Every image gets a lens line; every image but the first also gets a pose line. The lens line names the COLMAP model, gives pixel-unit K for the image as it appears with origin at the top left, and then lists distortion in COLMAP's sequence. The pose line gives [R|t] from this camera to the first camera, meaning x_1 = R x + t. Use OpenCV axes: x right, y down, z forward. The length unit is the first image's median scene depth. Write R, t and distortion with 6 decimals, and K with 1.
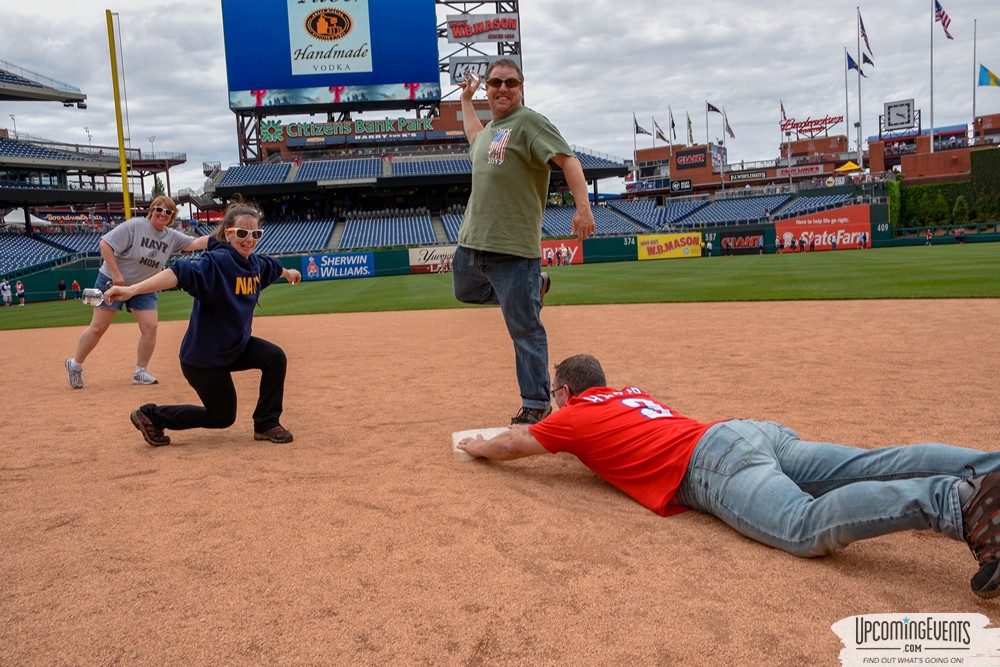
lens RADIAL K [[764.5, 0, 500.0], [0, 764.5, 333.5], [0, 0, 1]] dist [-0.117899, 0.104857]
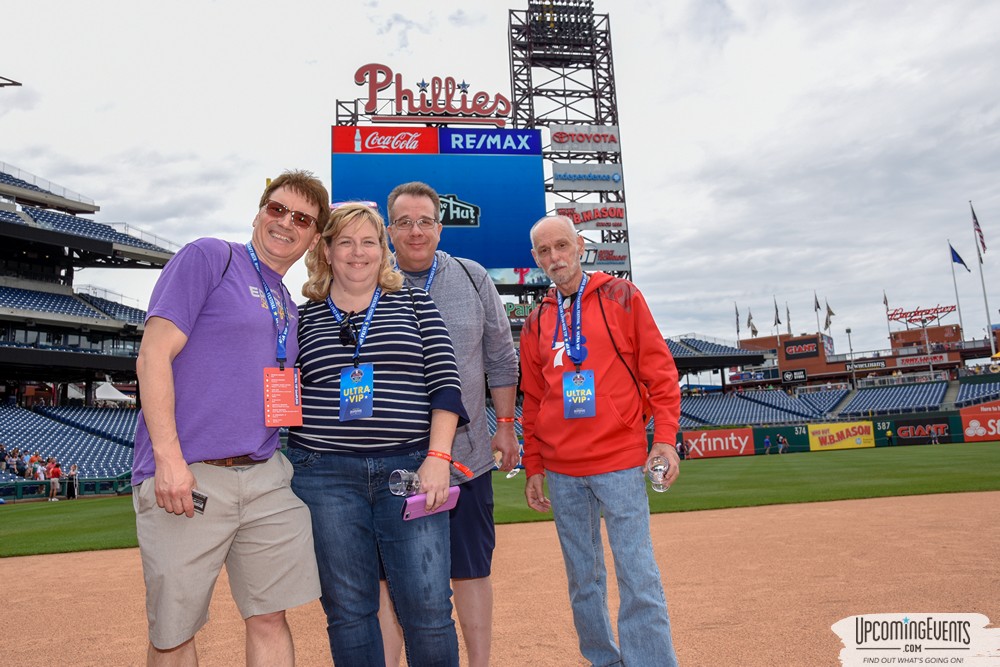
lens RADIAL K [[764.5, 0, 500.0], [0, 764.5, 333.5], [0, 0, 1]] dist [-0.117899, 0.104857]
pose [[0.999597, 0.014086, 0.024643, -0.166566], [-0.007262, 0.966194, -0.257712, 0.001635], [-0.027440, 0.257429, 0.965907, 0.077116]]
